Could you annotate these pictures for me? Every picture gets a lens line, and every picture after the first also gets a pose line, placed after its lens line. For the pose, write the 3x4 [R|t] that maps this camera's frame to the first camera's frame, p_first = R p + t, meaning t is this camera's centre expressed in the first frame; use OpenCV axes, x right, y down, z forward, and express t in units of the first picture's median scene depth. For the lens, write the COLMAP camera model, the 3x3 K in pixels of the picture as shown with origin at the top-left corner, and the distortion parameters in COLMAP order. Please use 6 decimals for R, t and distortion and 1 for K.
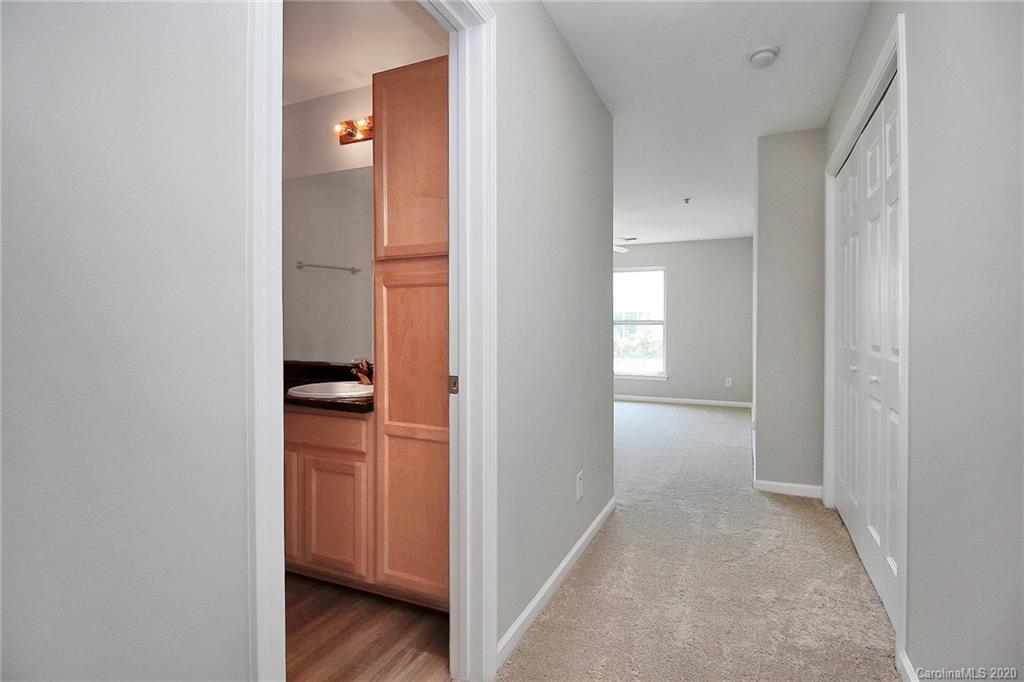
lens RADIAL K [[491.1, 0, 514.0], [0, 491.1, 338.0], [0, 0, 1]] dist [-0.009800, -0.005313]
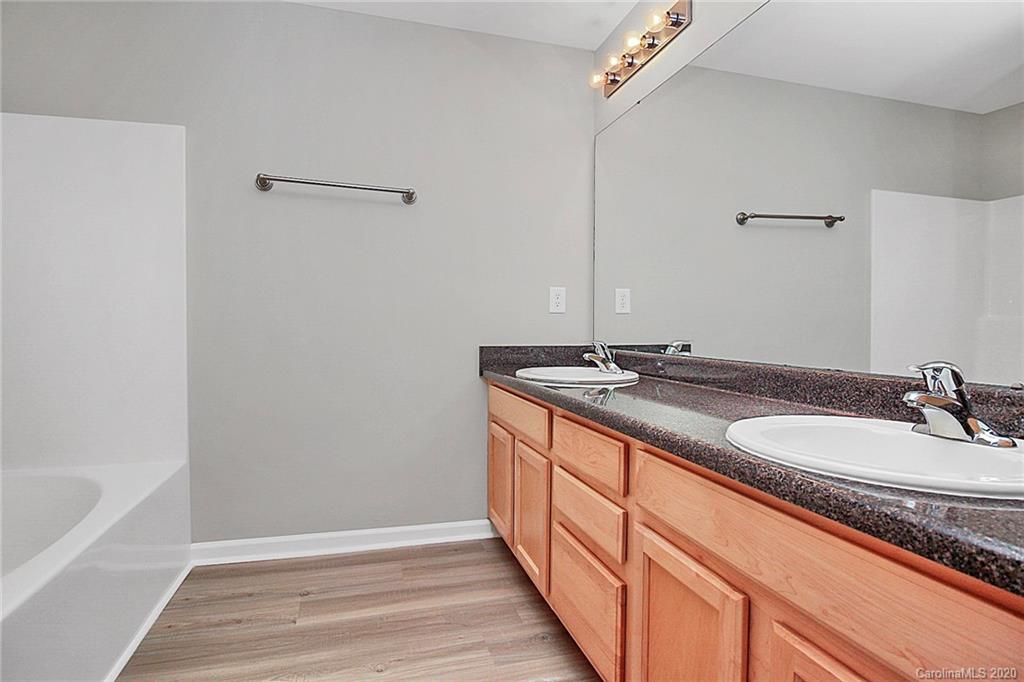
lens RADIAL K [[491.1, 0, 478.0], [0, 491.1, 331.0], [0, 0, 1]] dist [-0.009800, -0.005313]
pose [[0.628757, 0.003318, -0.777595, -0.247700], [-0.012972, 0.999896, -0.006223, 0.024087], [0.777494, 0.014000, 0.628735, 0.520760]]
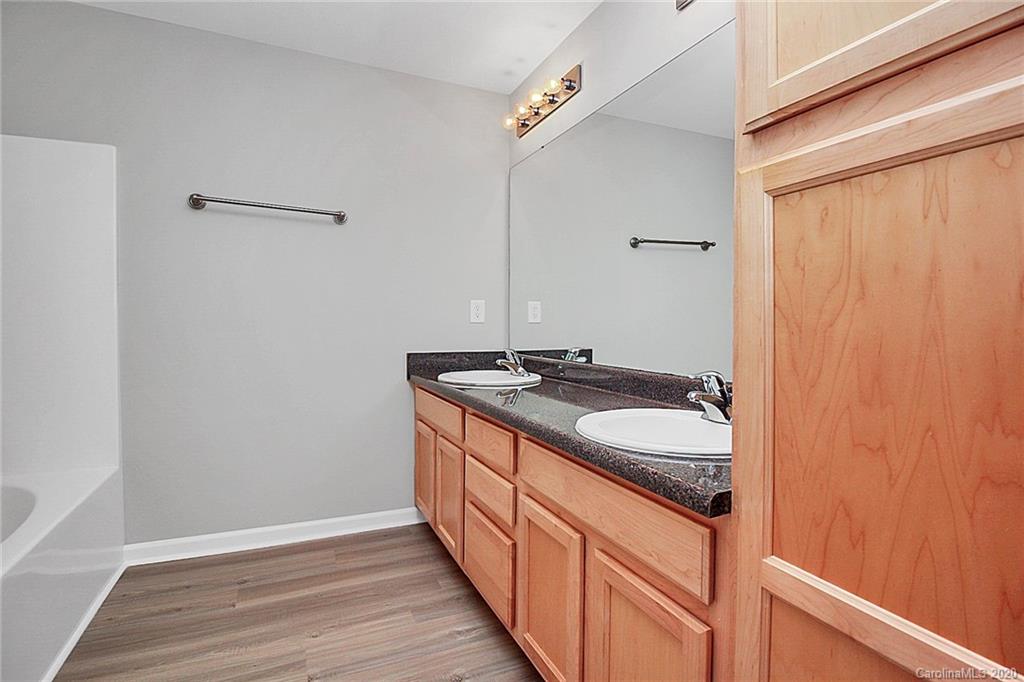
lens RADIAL K [[491.1, 0, 510.3], [0, 491.1, 337.2], [0, 0, 1]] dist [-0.009800, -0.005313]
pose [[0.763094, 0.016224, -0.646084, -0.132554], [-0.013649, 0.999866, 0.008986, 0.001214], [0.646144, 0.001962, 0.763213, 0.457612]]
